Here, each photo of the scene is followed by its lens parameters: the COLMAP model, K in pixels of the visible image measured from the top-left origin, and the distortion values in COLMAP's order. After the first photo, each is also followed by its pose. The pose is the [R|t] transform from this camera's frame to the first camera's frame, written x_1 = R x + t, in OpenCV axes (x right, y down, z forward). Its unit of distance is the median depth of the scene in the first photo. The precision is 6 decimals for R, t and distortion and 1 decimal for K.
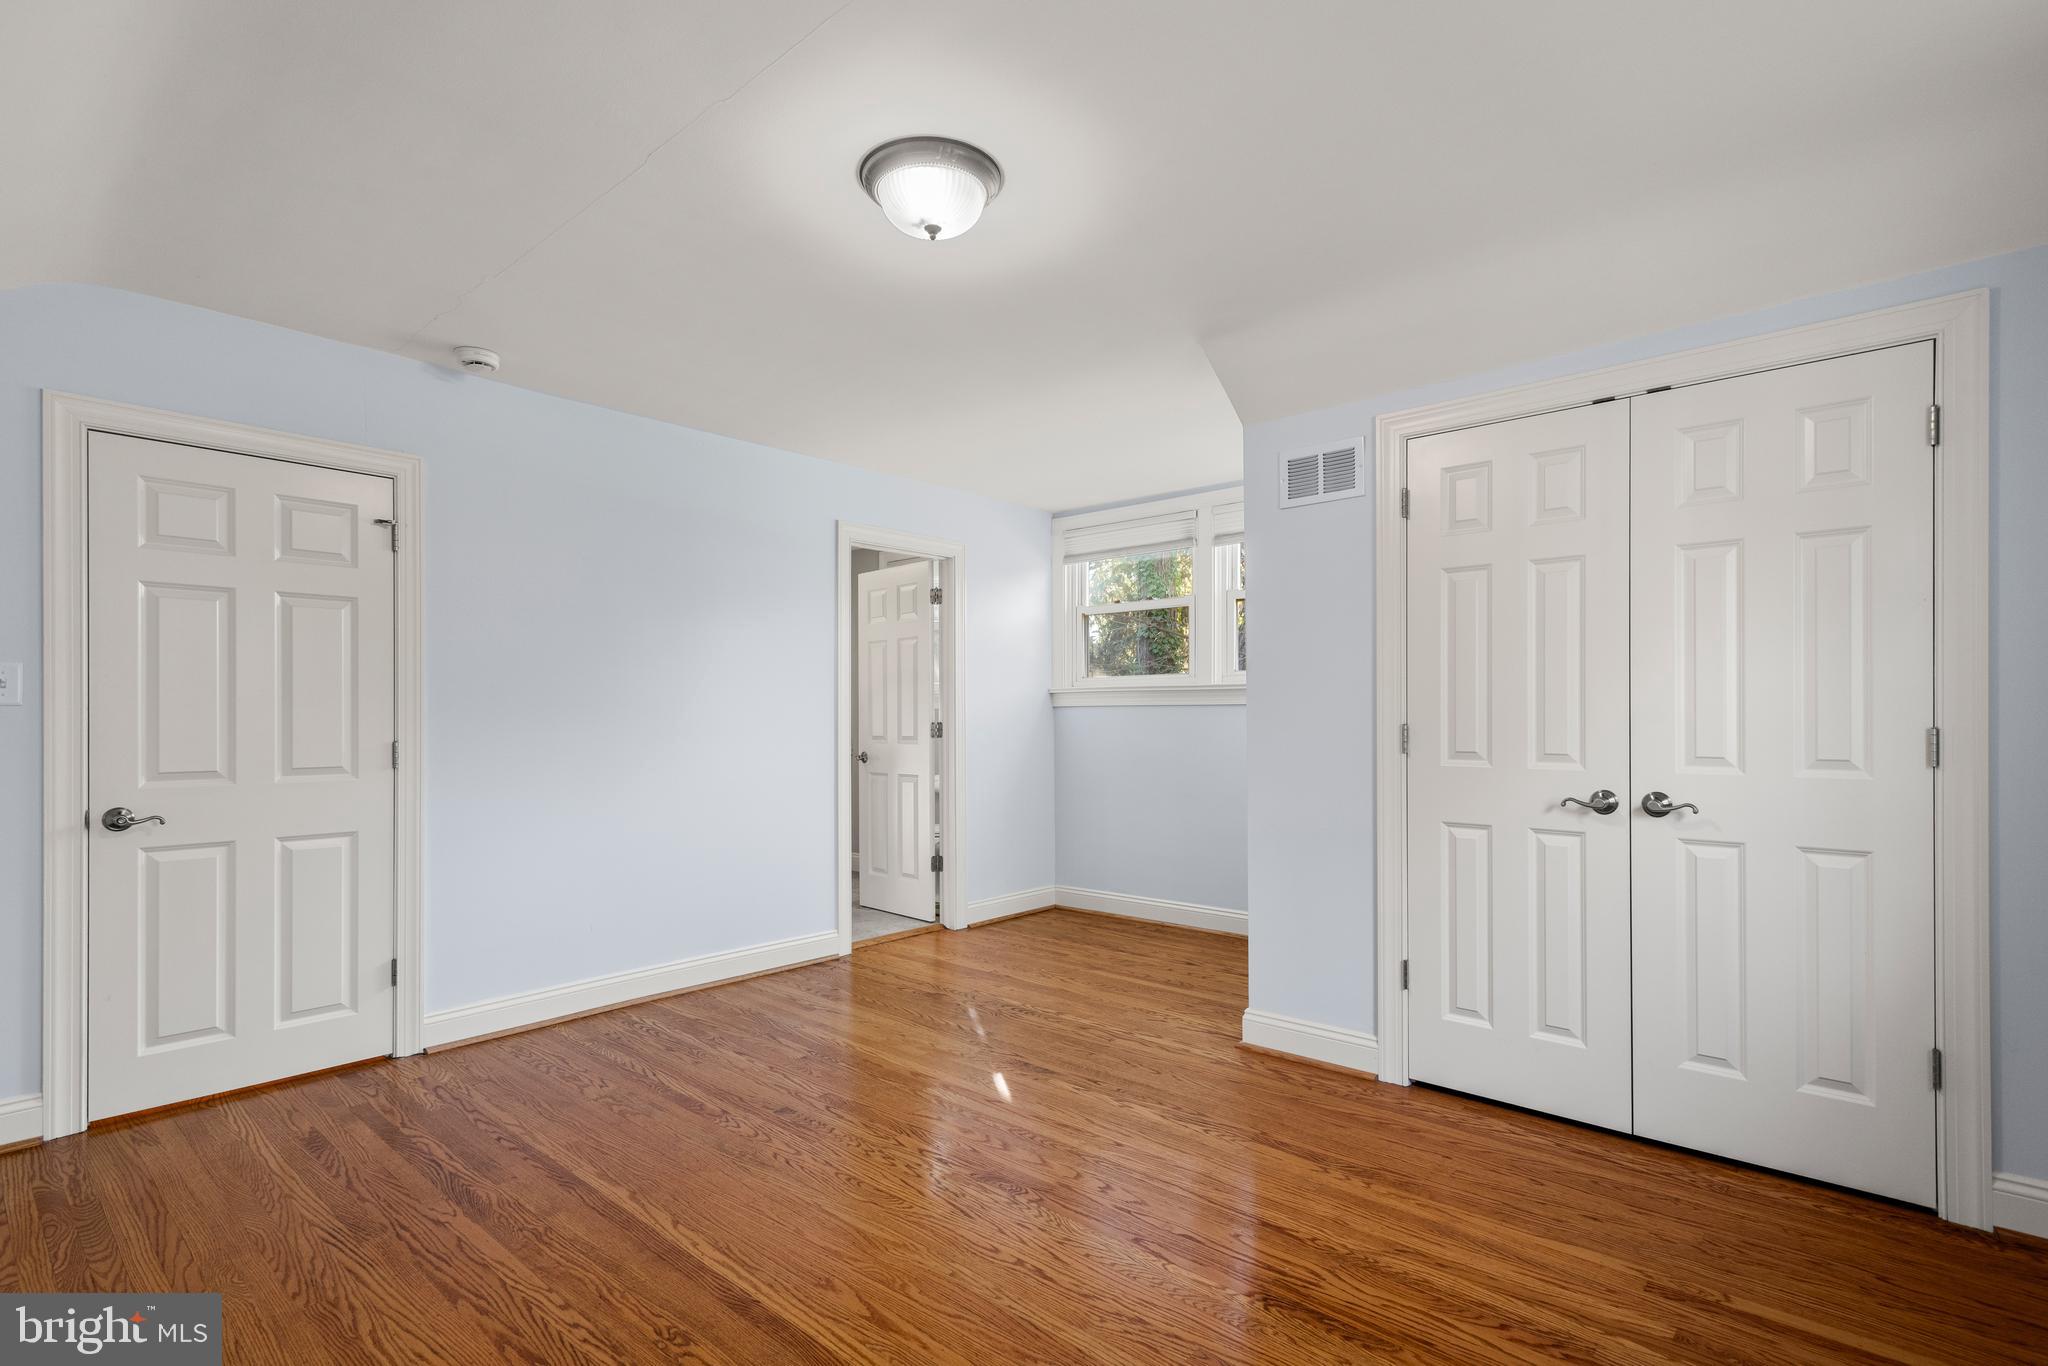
lens RADIAL K [[987.1, 0, 1020.7], [0, 987.1, 698.4], [0, 0, 1]] dist [0.011753, -0.002584]
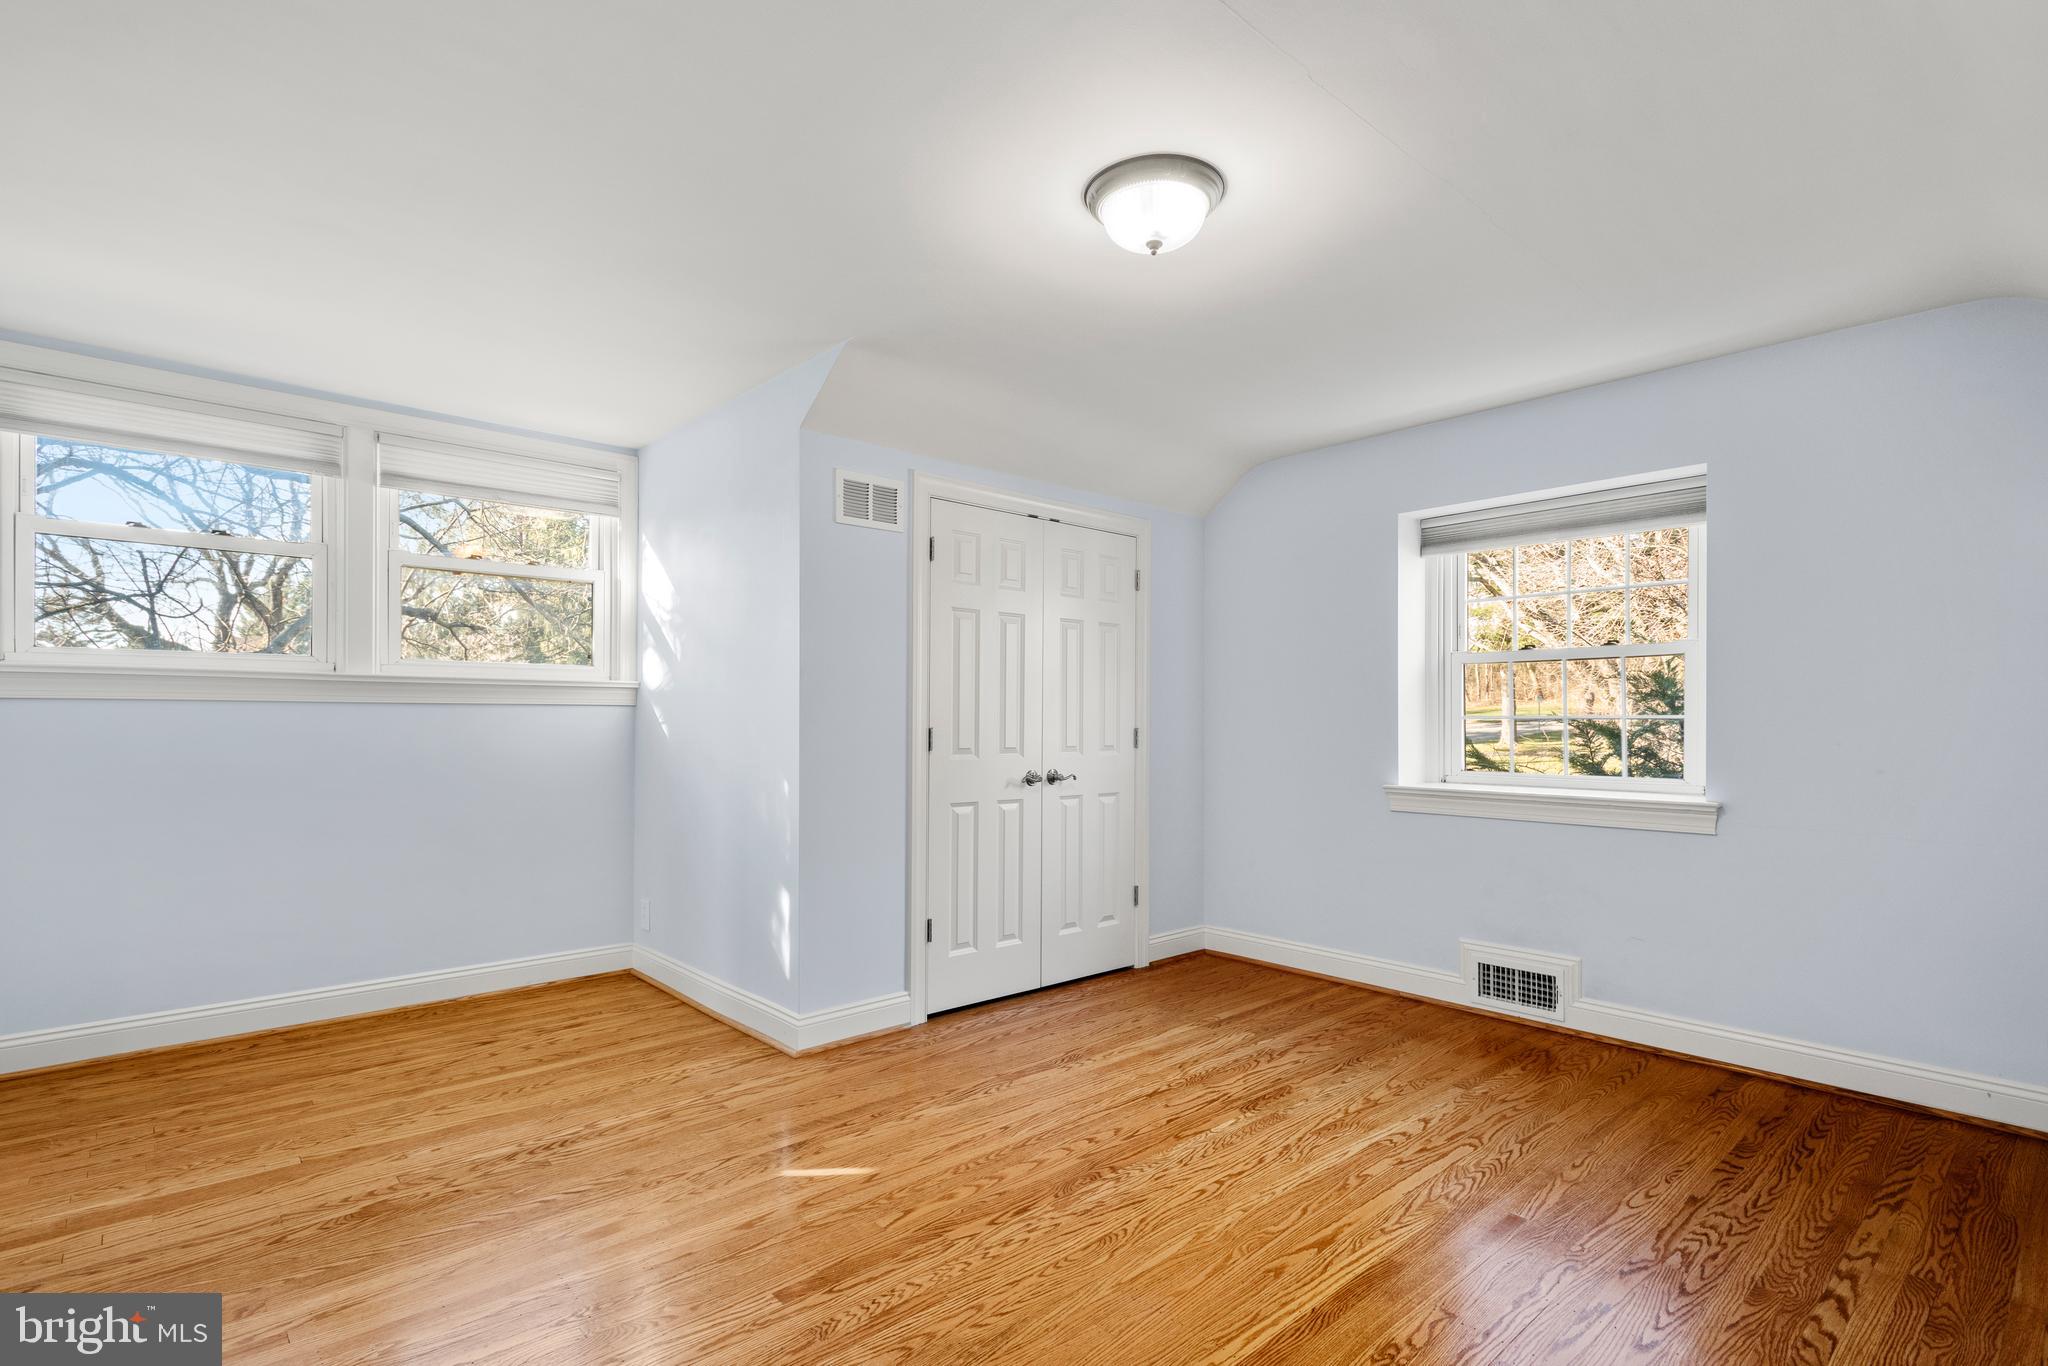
lens RADIAL K [[987.1, 0, 1020.2], [0, 987.1, 700.7], [0, 0, 1]] dist [0.011753, -0.002584]
pose [[0.101286, 0.021981, 0.994615, -0.871047], [-0.022427, 0.999552, -0.019806, 0.015225], [-0.994605, -0.020300, 0.101733, 0.806538]]
